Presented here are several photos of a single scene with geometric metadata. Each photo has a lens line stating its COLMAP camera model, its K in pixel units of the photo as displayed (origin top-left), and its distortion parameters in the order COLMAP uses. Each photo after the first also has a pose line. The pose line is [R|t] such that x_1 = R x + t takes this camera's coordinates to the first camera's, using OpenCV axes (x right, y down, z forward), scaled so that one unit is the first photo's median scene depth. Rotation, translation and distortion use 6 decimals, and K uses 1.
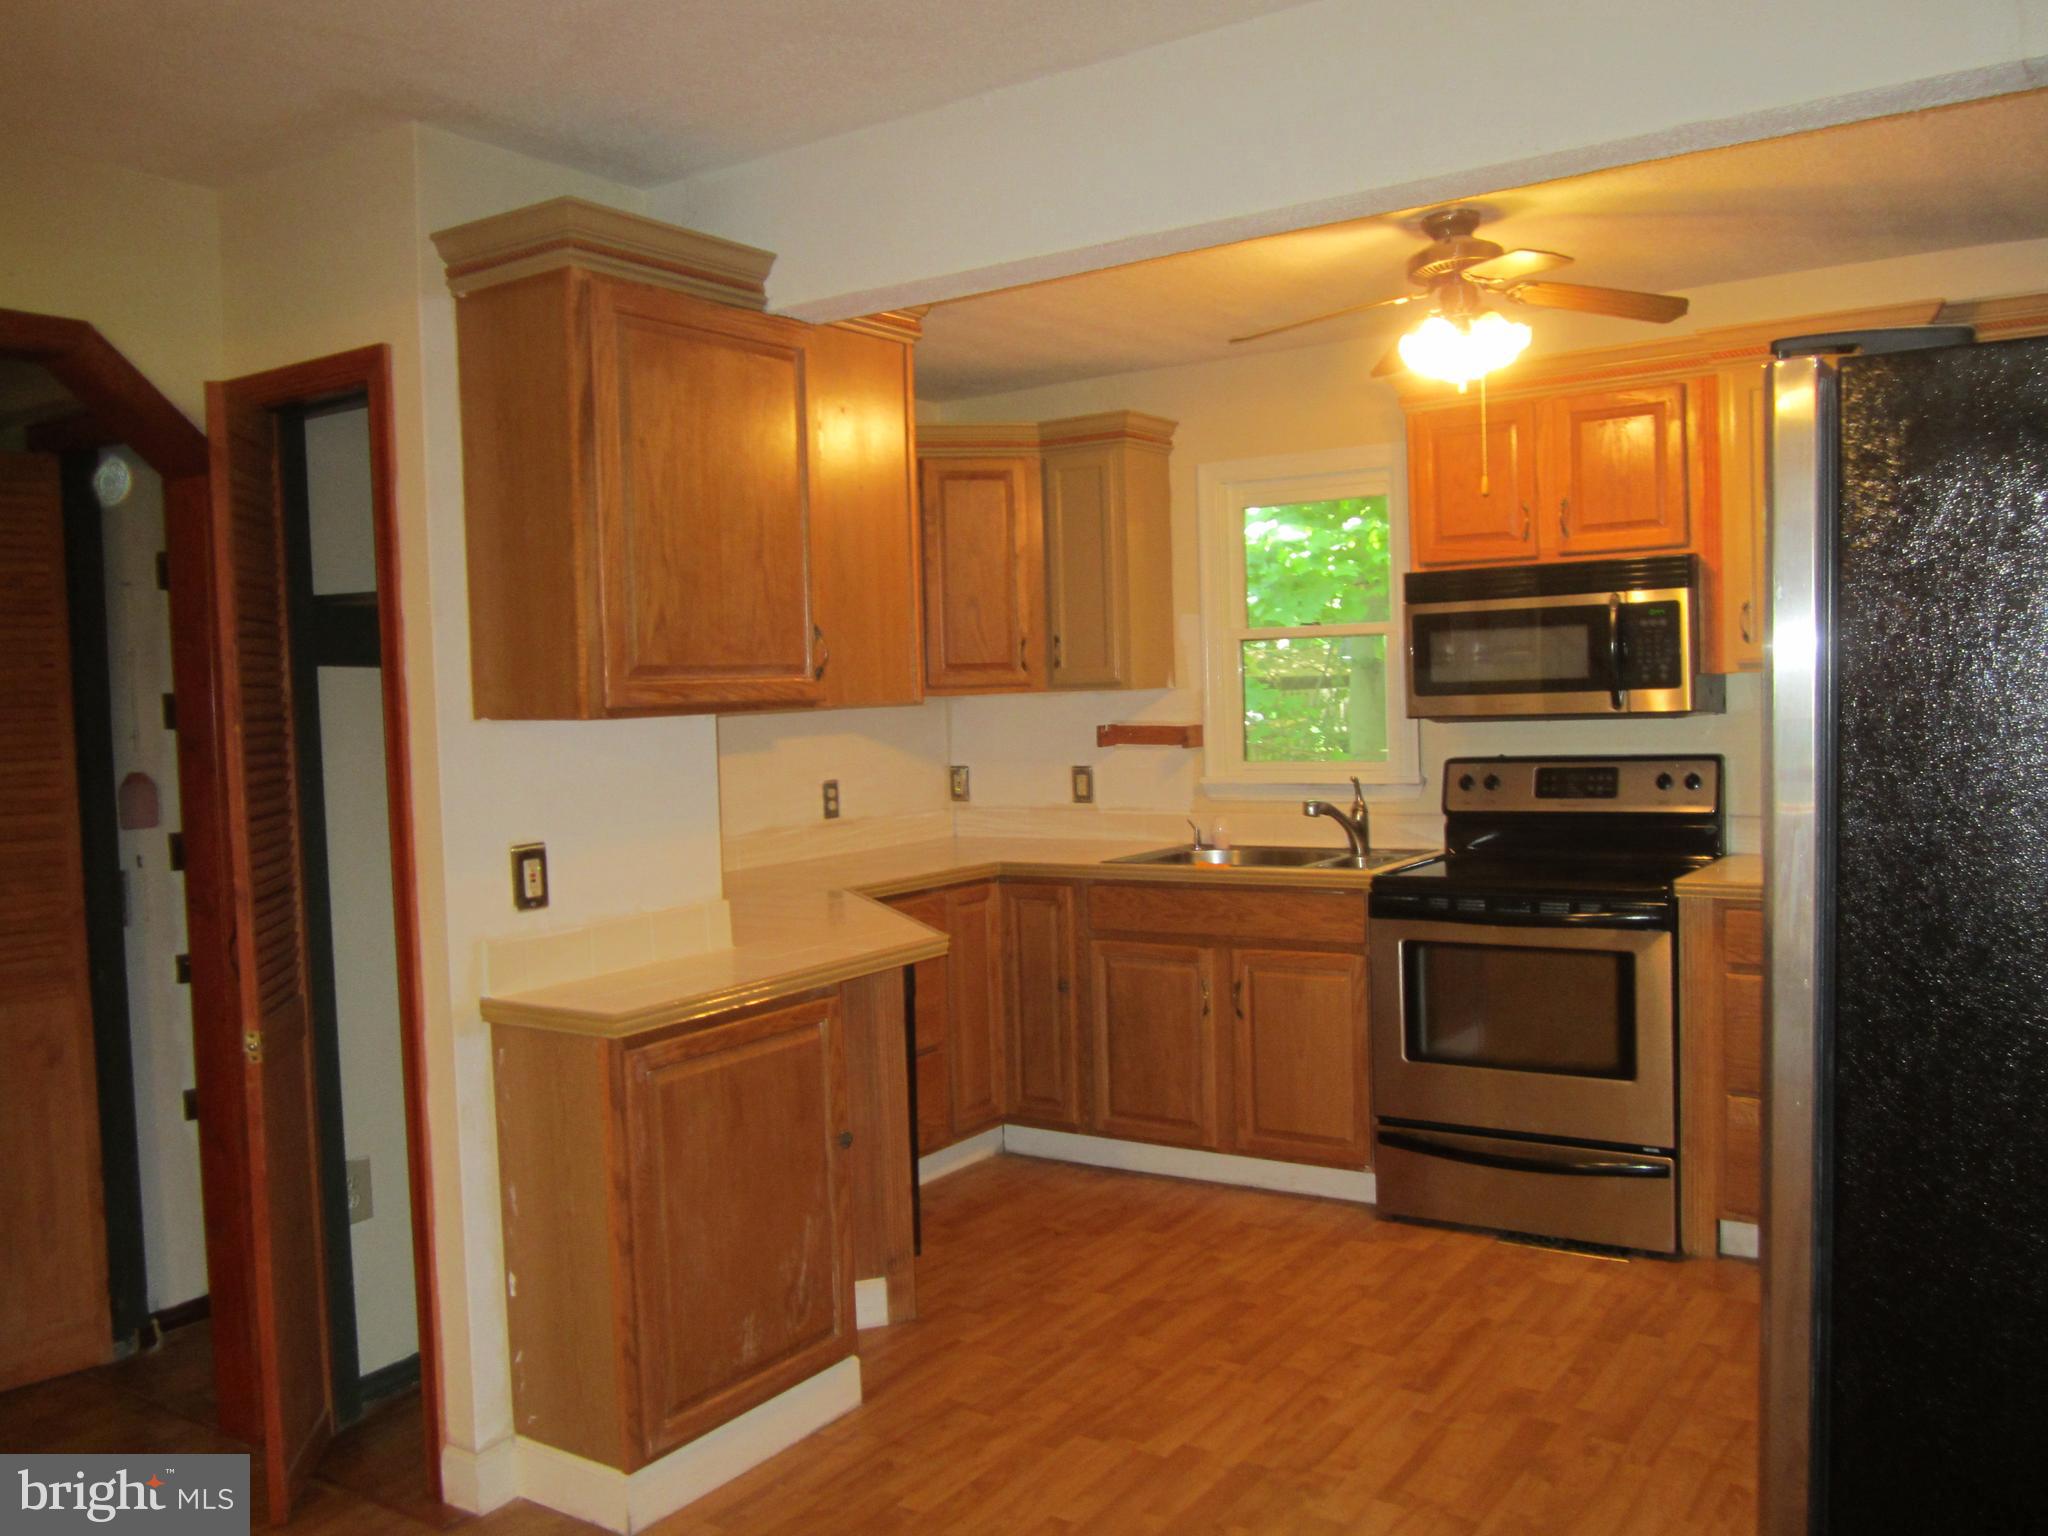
lens RADIAL K [[1673.6, 0, 1024.0], [0, 1673.6, 768.0], [0, 0, 1]] dist [-0.012951, 0.001452]
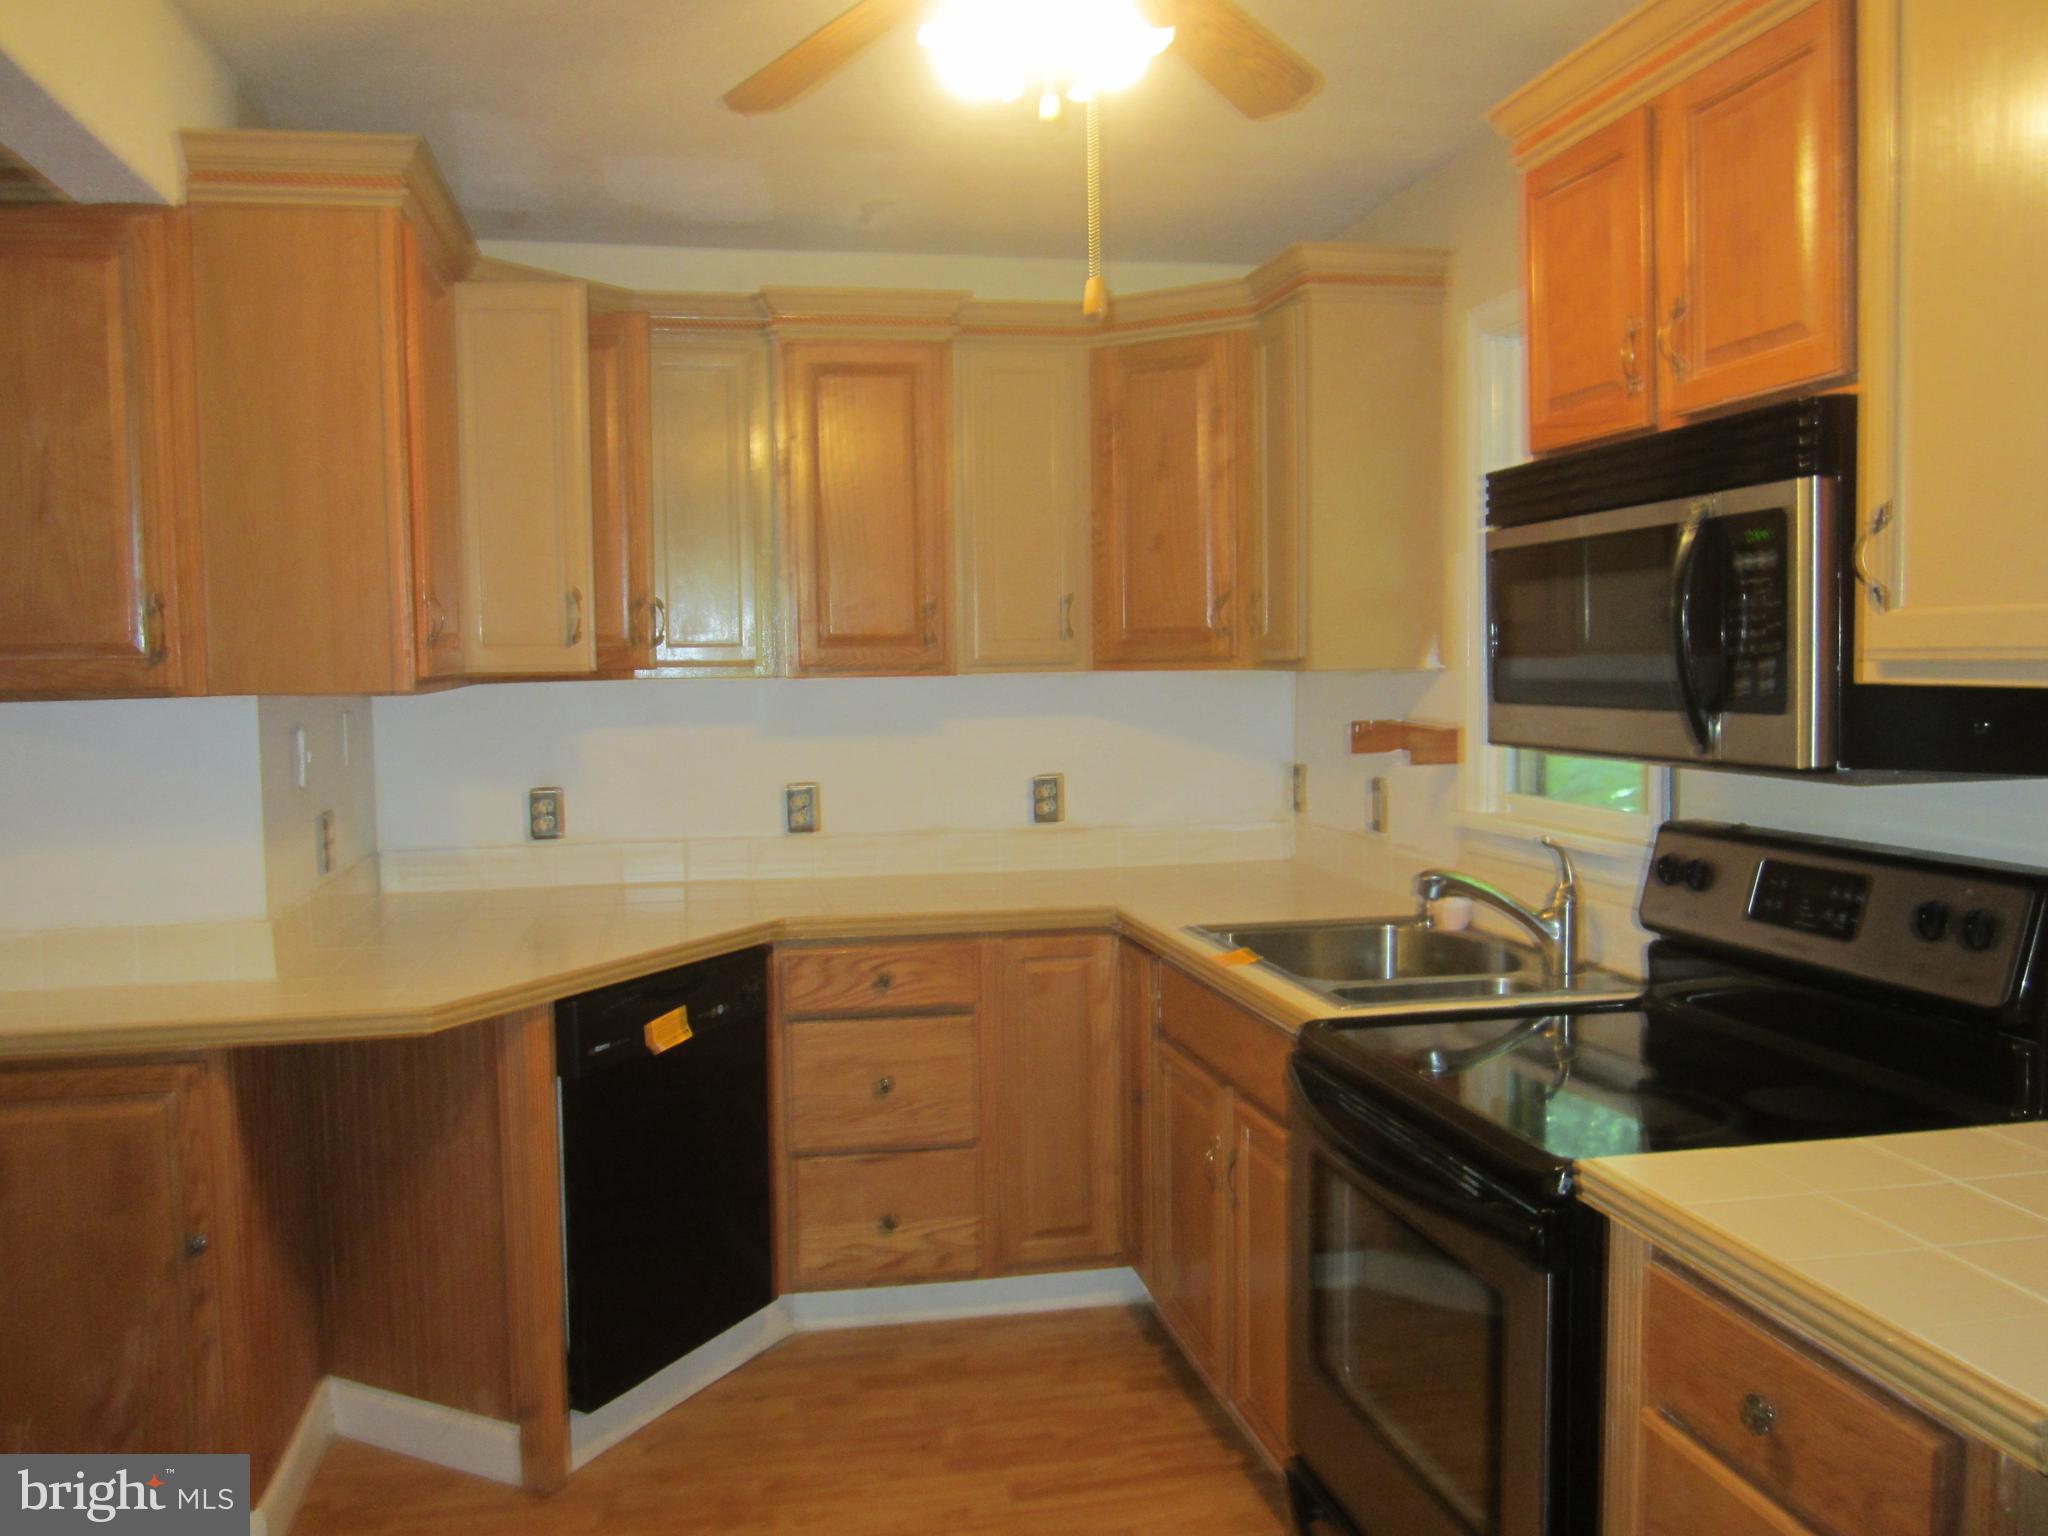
lens RADIAL K [[1673.6, 0, 1024.0], [0, 1673.6, 768.0], [0, 0, 1]] dist [-0.012951, 0.001452]
pose [[0.709265, 0.068335, -0.701622, 0.502437], [-0.042132, 0.997620, 0.054573, -0.044820], [0.703682, -0.009146, 0.710456, 0.509587]]
